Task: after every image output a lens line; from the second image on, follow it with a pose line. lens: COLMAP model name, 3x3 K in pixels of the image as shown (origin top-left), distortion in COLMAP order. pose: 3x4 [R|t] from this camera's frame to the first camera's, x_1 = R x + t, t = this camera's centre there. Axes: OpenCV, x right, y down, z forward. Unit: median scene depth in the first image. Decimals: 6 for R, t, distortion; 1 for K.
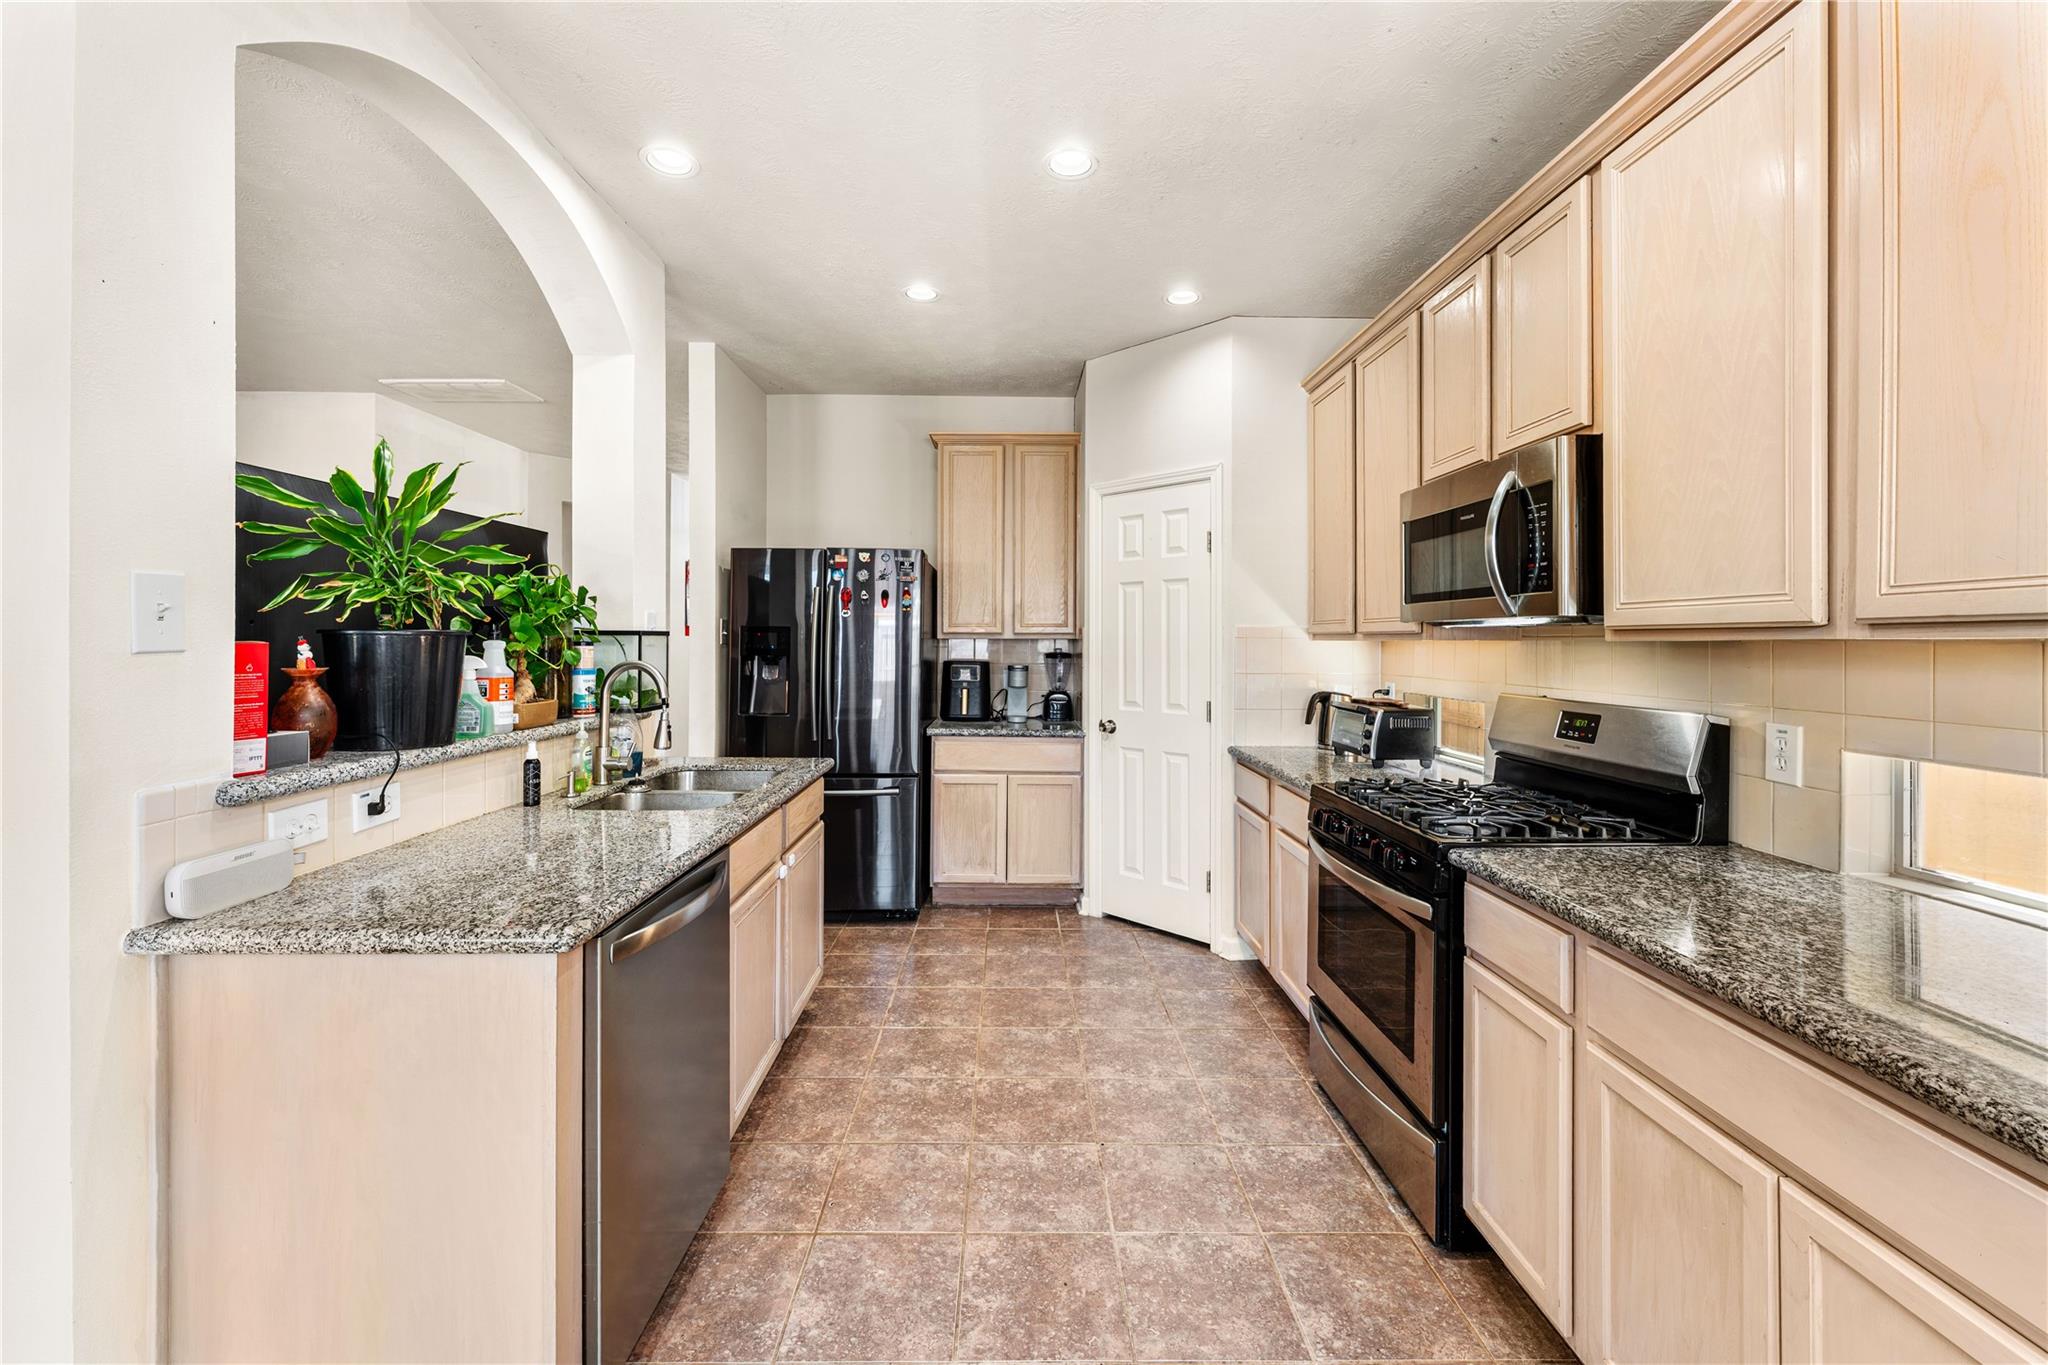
lens RADIAL K [[842.9, 0, 1024.6], [0, 842.9, 640.5], [0, 0, 1]] dist [-0.001373, -0.000166]
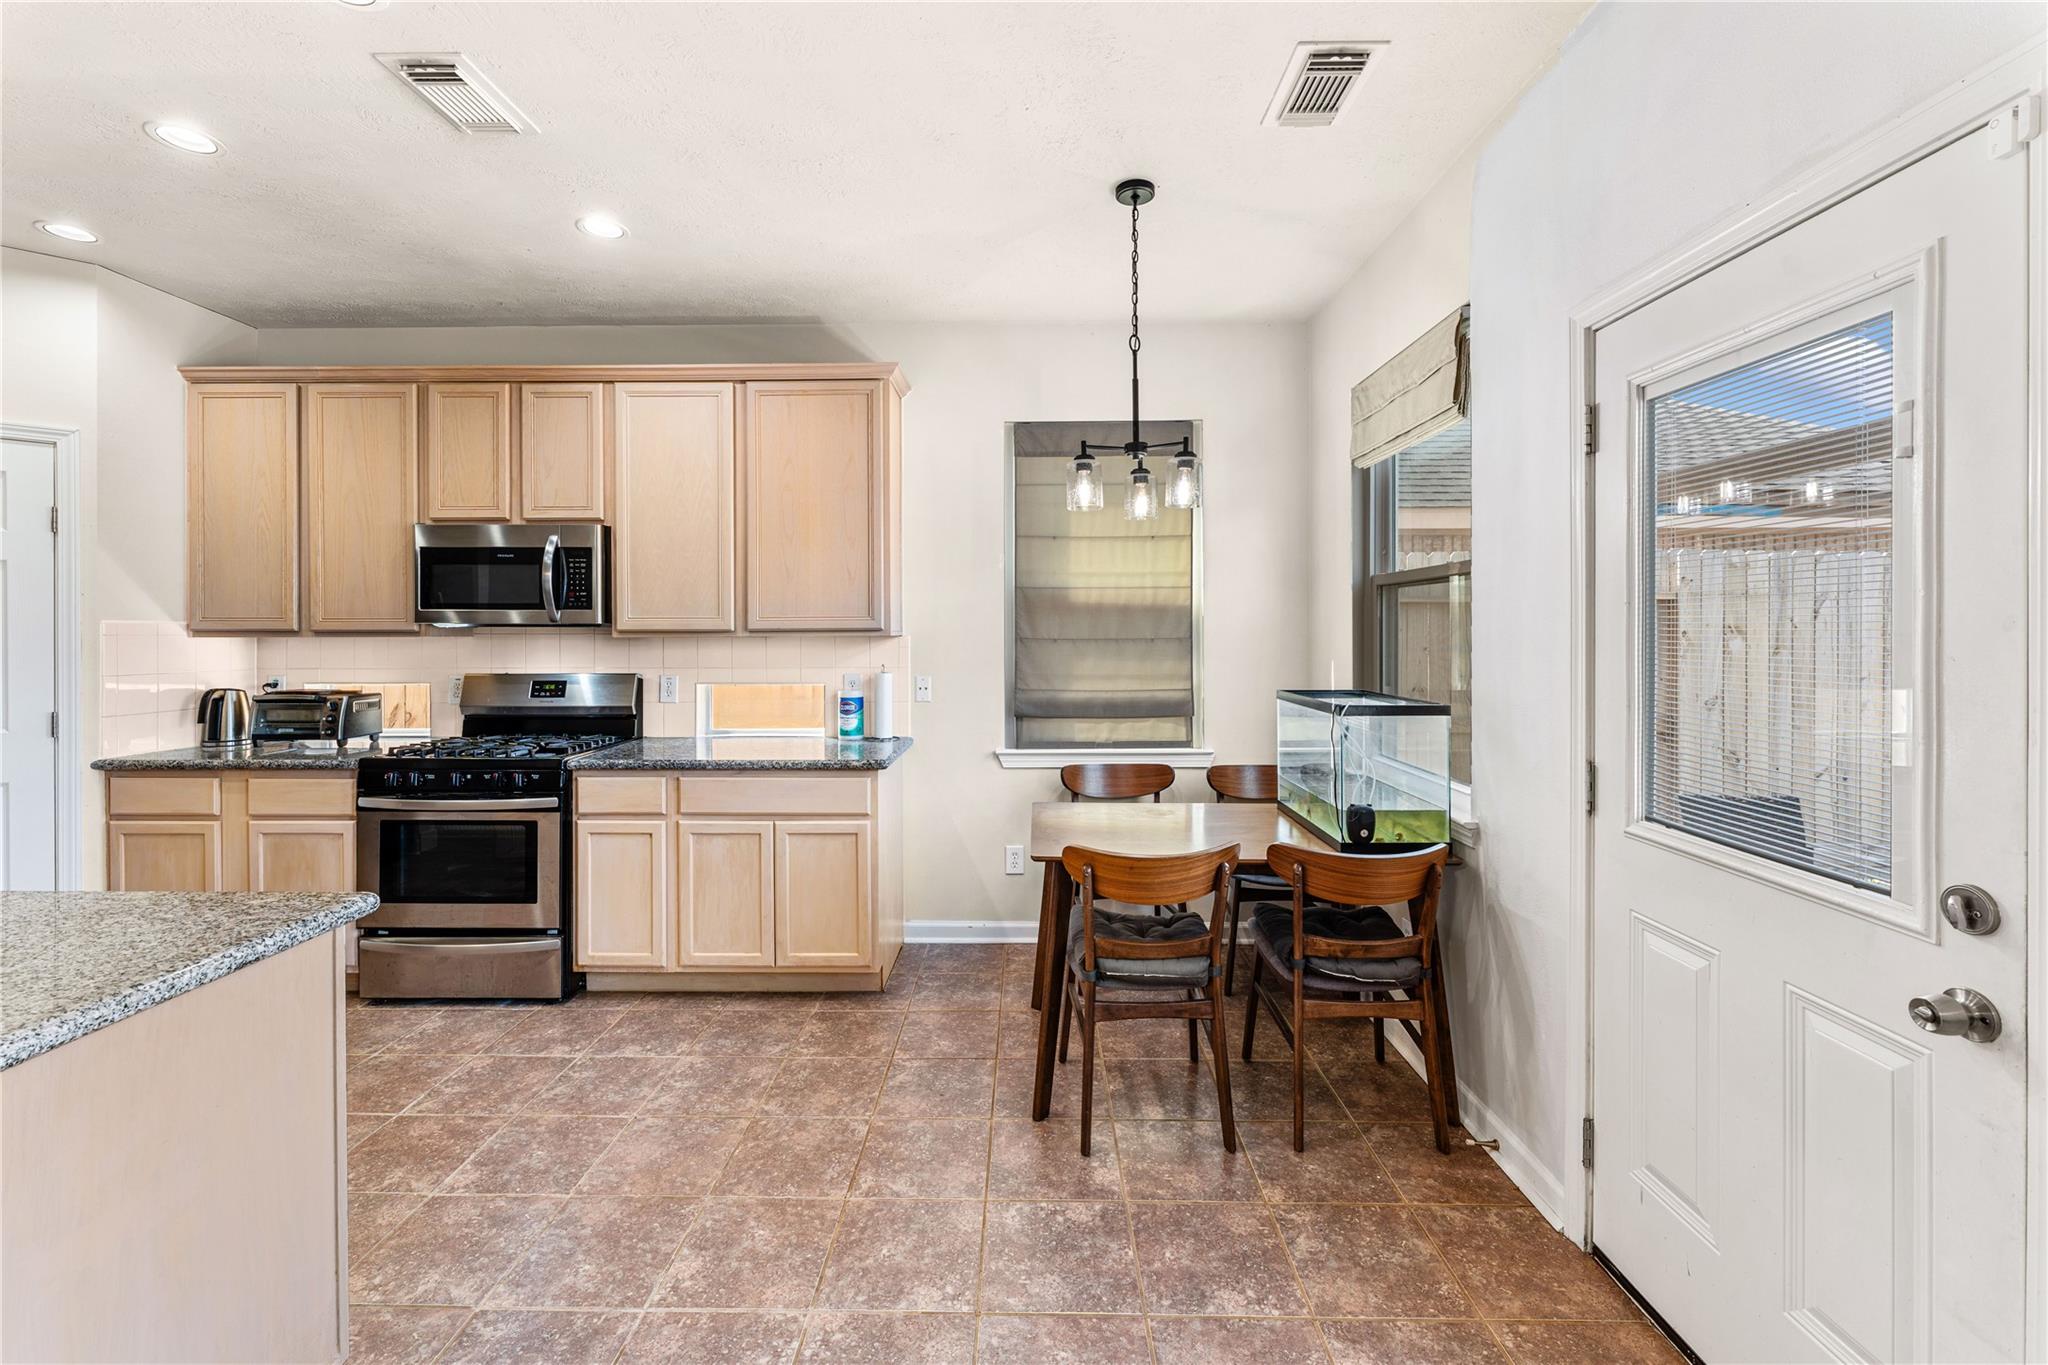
lens RADIAL K [[839.1, 0, 1016.9], [0, 839.1, 632.4], [0, 0, 1]] dist [0.000025, -0.000146]
pose [[0.028847, -0.003759, 0.999577, -0.974867], [0.003019, 0.999989, 0.003673, -0.012029], [-0.999579, 0.002912, 0.028858, 0.038117]]
